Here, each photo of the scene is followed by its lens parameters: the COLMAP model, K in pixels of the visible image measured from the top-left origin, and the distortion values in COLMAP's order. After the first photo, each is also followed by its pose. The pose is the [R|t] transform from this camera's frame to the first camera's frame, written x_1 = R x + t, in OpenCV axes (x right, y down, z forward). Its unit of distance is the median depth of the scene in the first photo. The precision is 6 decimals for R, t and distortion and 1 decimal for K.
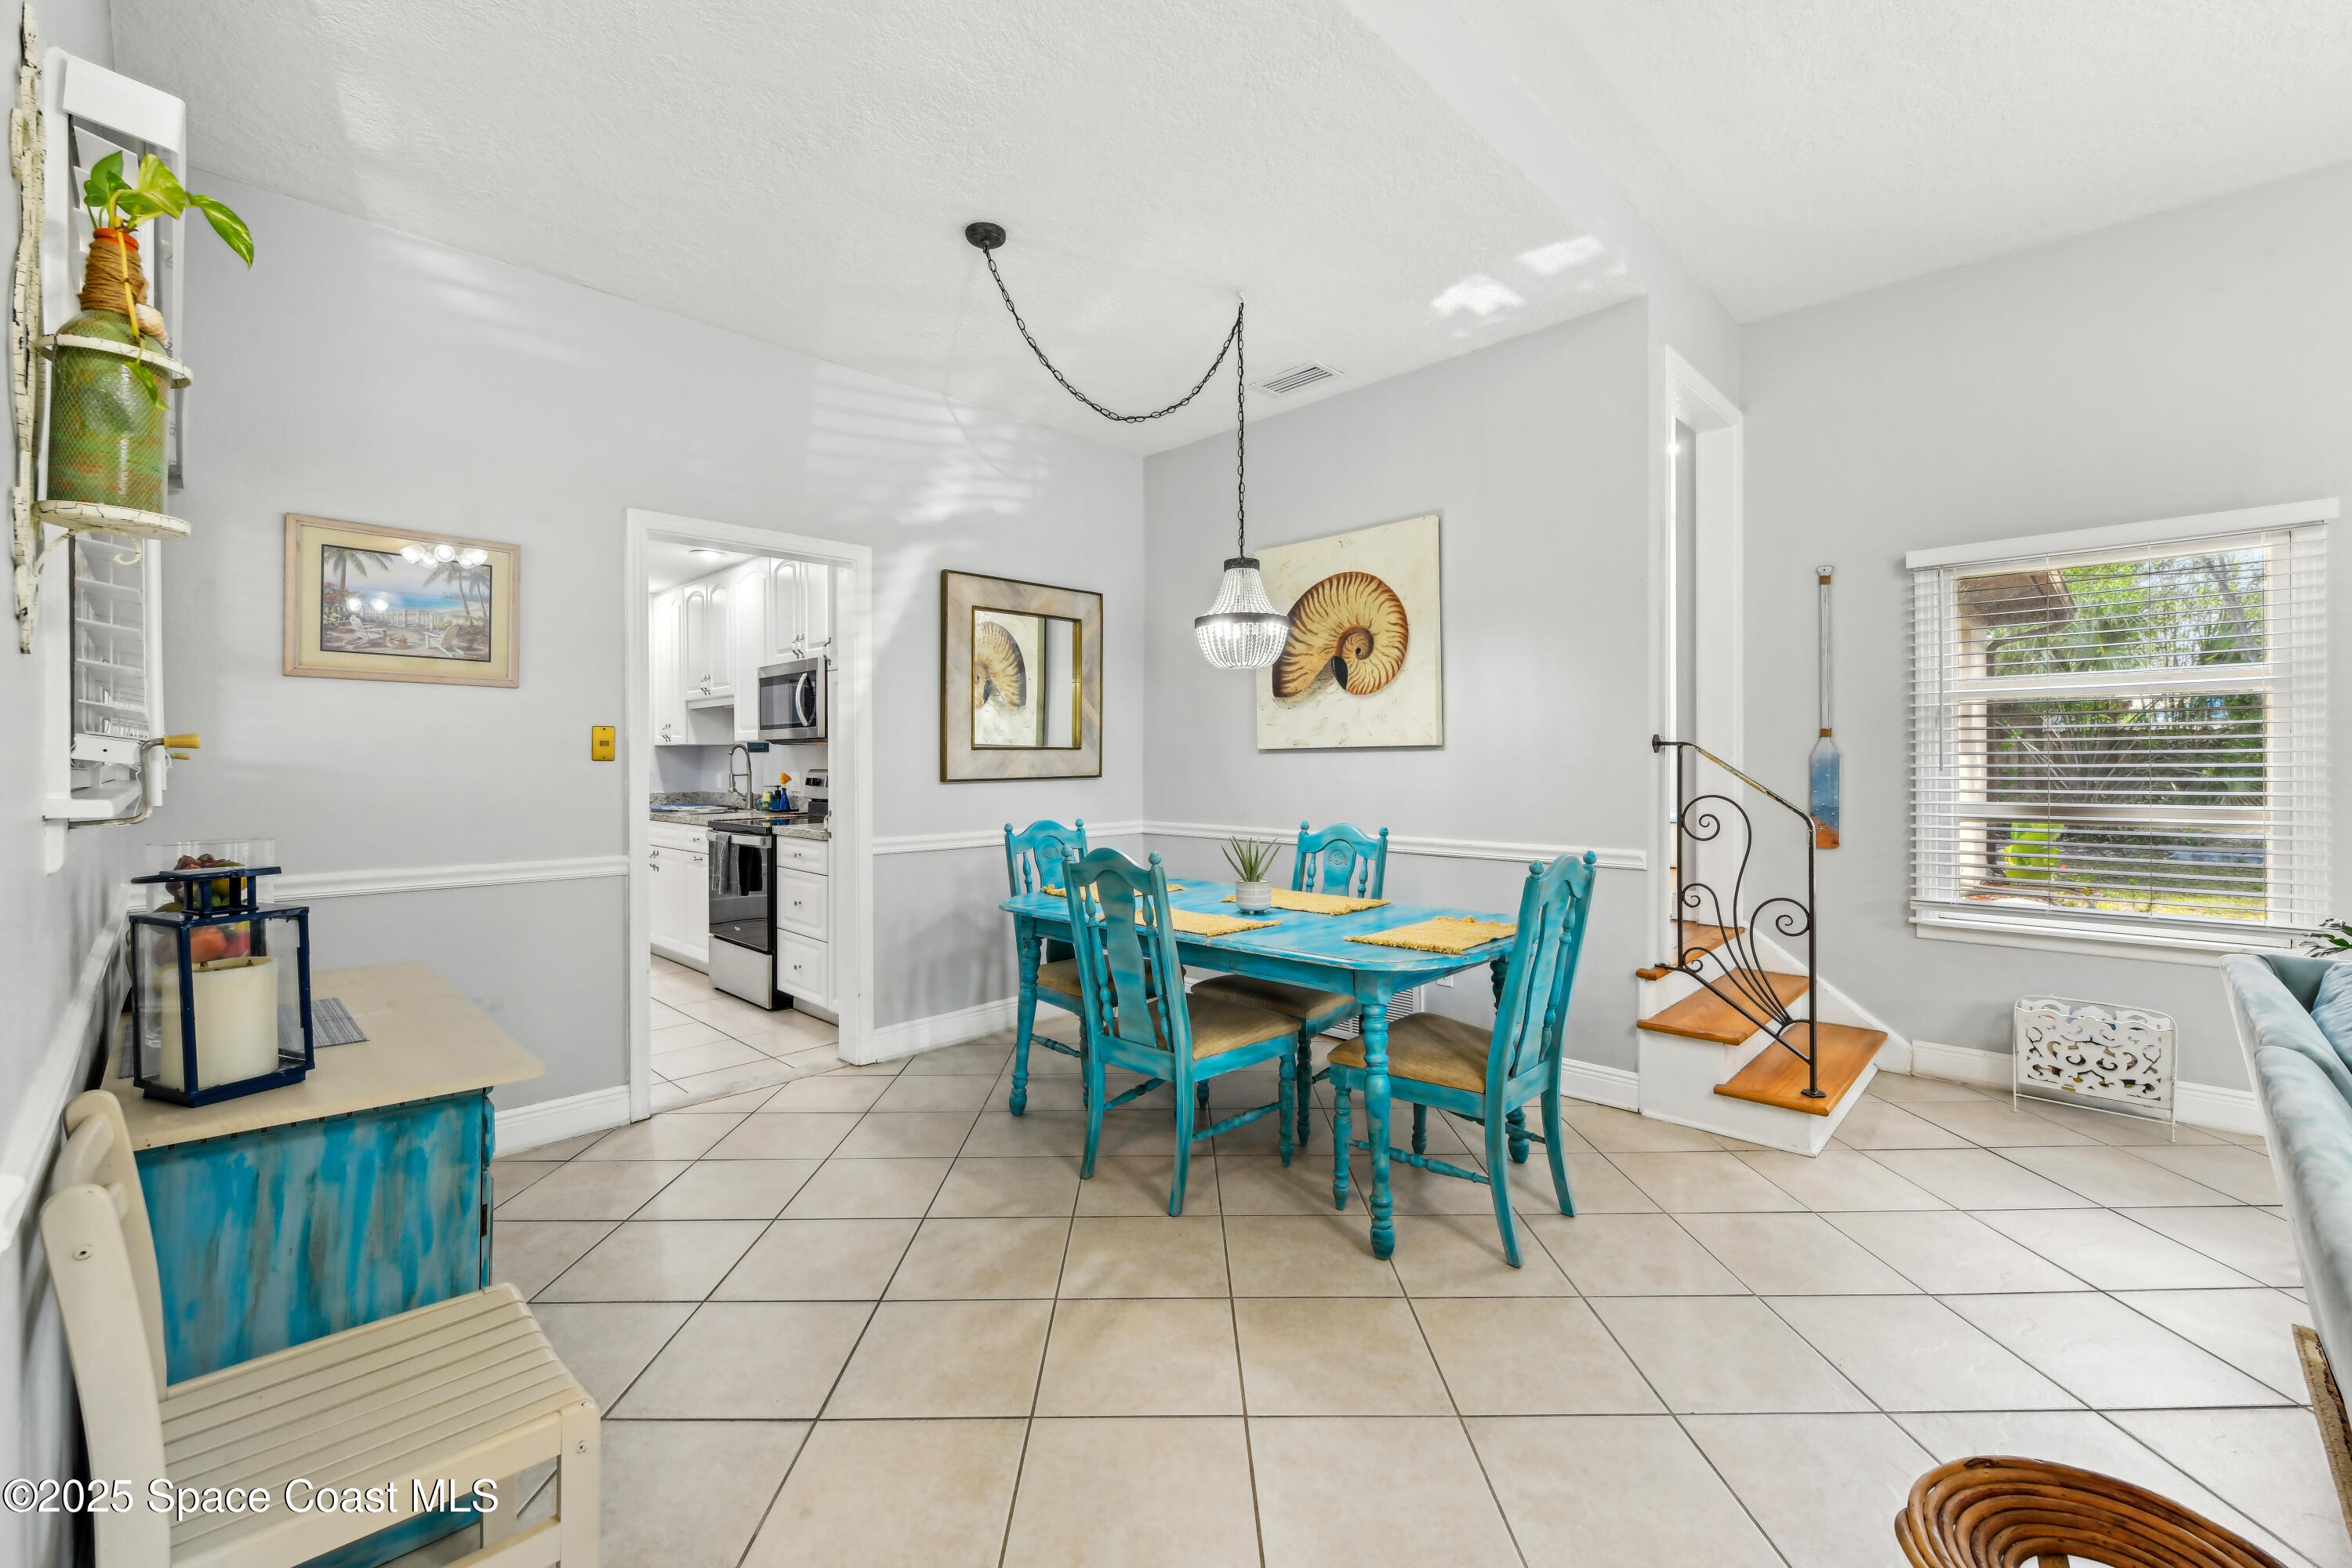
lens RADIAL K [[965.7, 0, 1176.0], [0, 965.7, 784.0], [0, 0, 1]] dist [-0.000178, 0.000039]
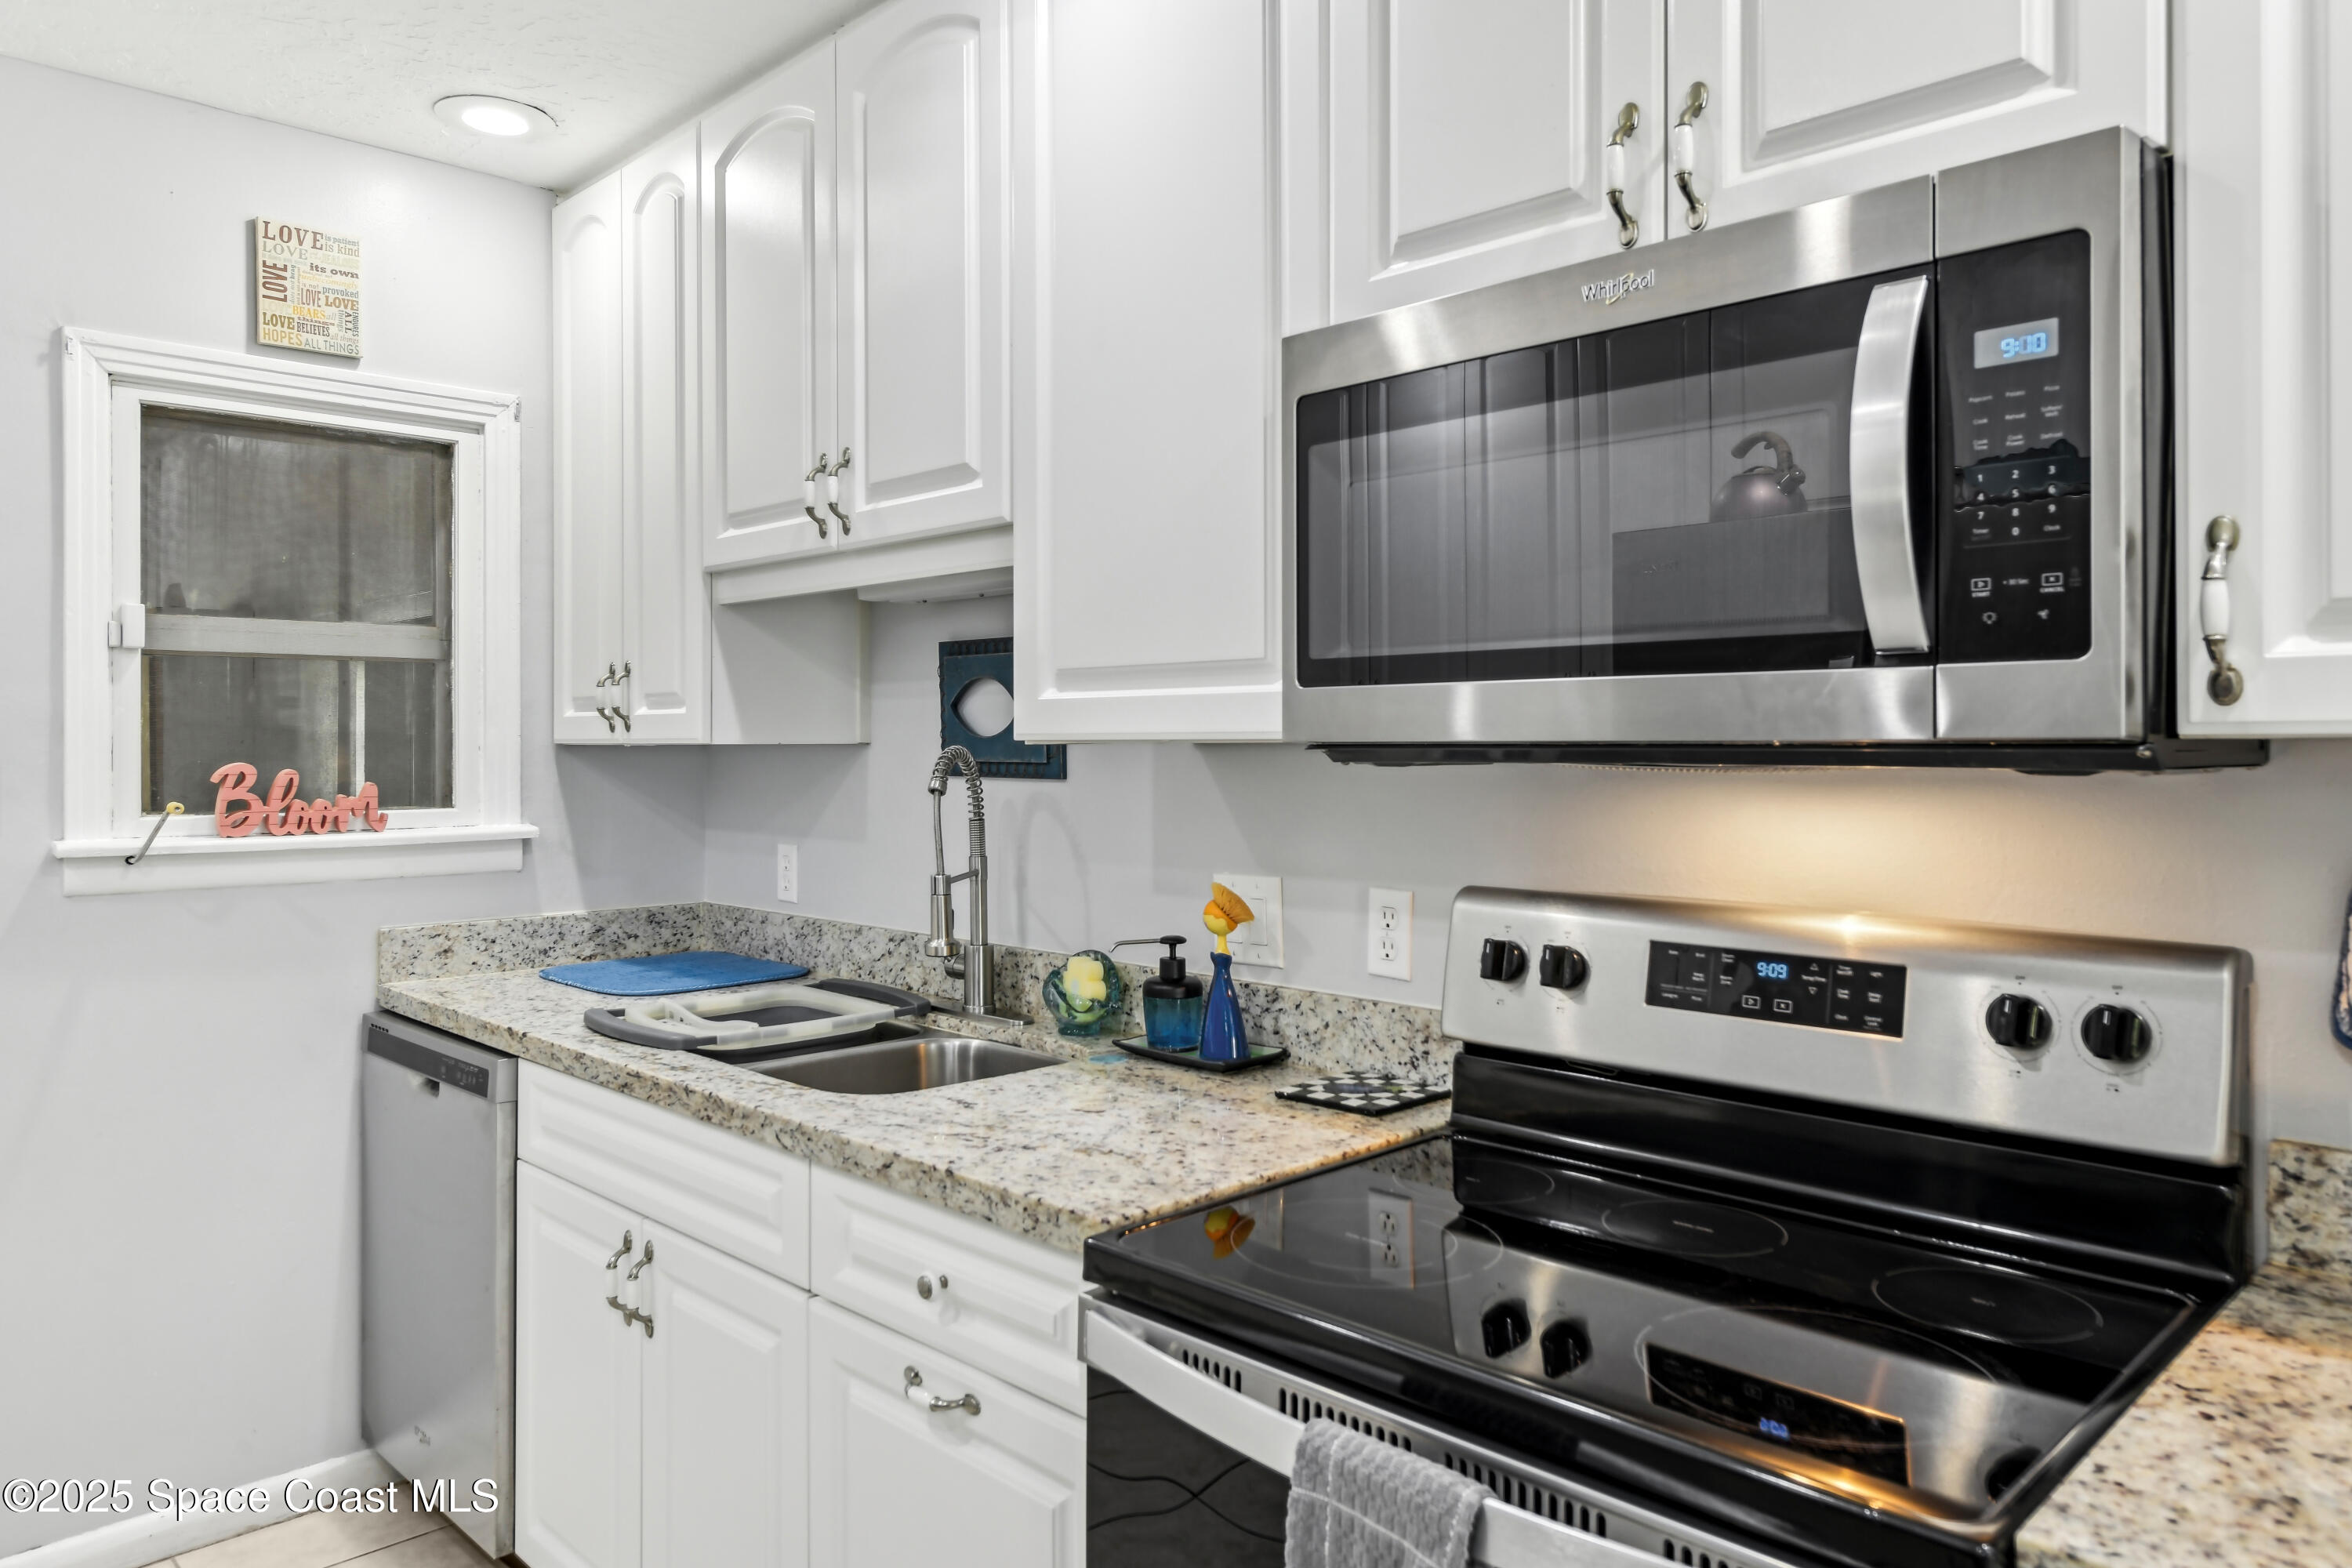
lens RADIAL K [[1566.1, 0, 1175.8], [0, 1566.1, 759.3], [0, 0, 1]] dist [0.001196, 0.003440]
pose [[0.999762, -0.007939, -0.020339, -0.400389], [0.007870, 0.999963, -0.003433, -0.037391], [0.020366, 0.003272, 0.999787, 0.632452]]
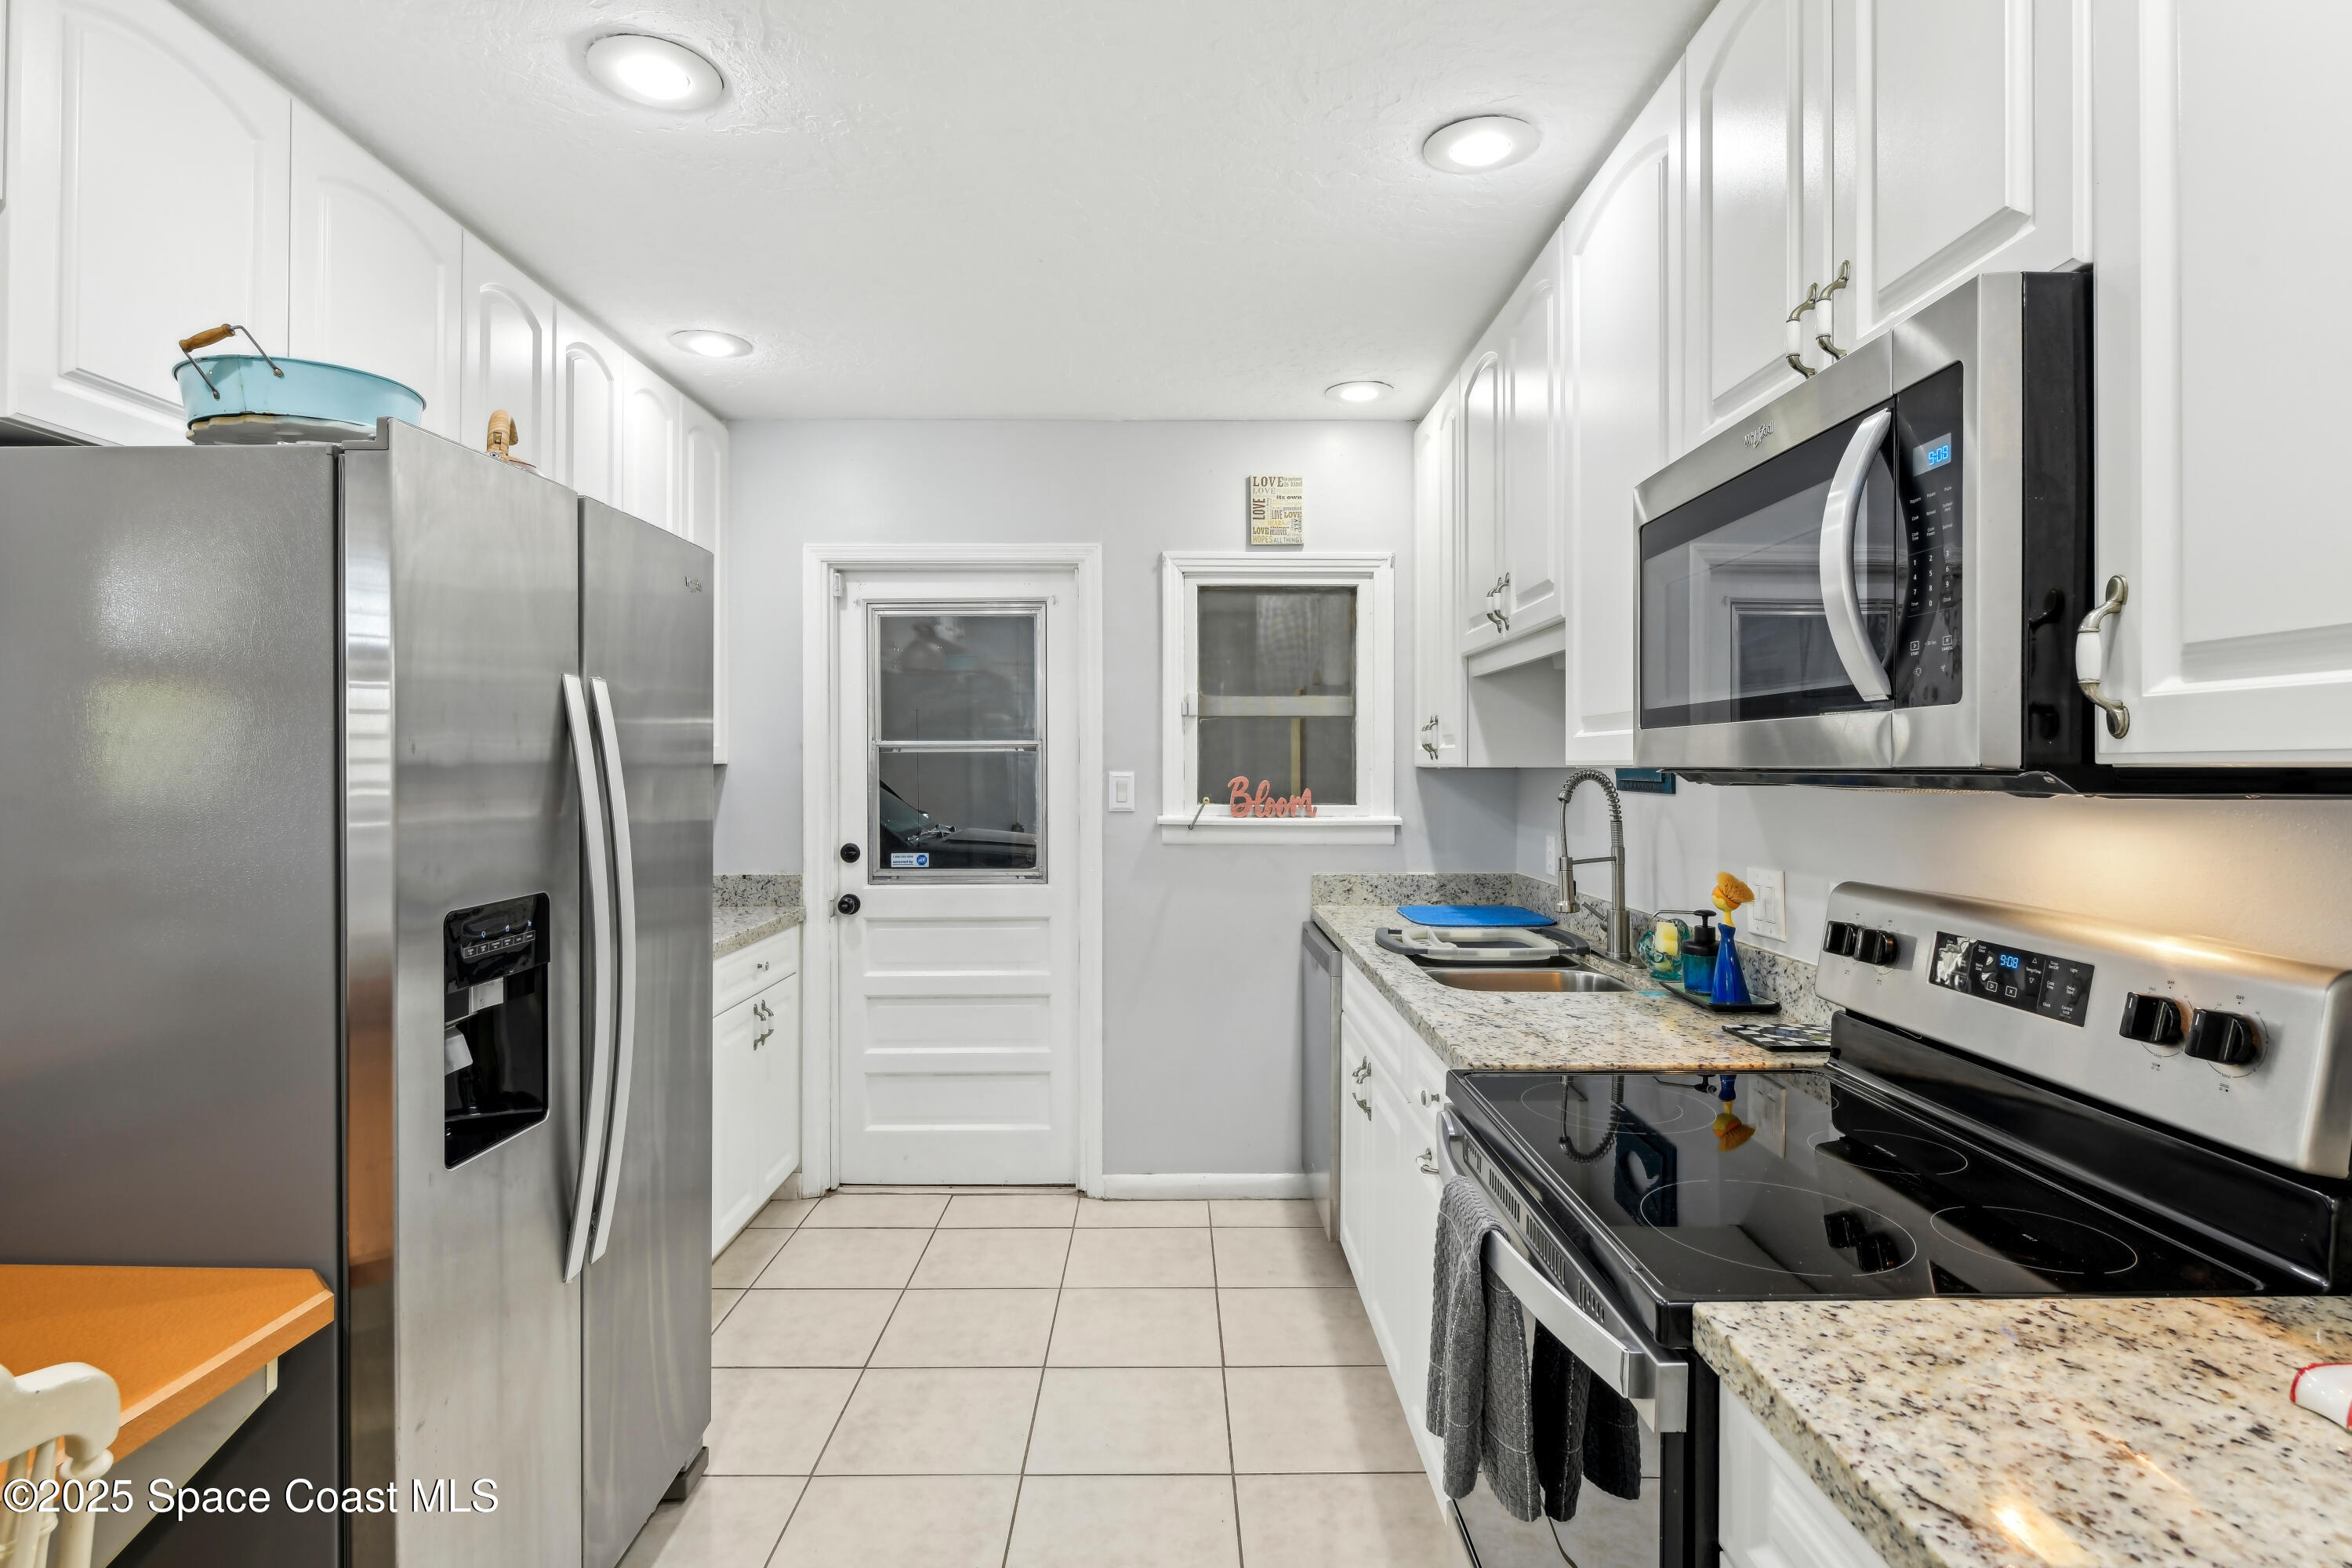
lens RADIAL K [[1198.9, 0, 1176.0], [0, 1198.9, 784.0], [0, 0, 1]] dist [-0.000824, -0.000522]
pose [[0.700712, 0.005895, -0.713420, -0.258730], [-0.007639, 0.999971, 0.000759, -0.036322], [0.713404, 0.004918, 0.700736, 0.613355]]
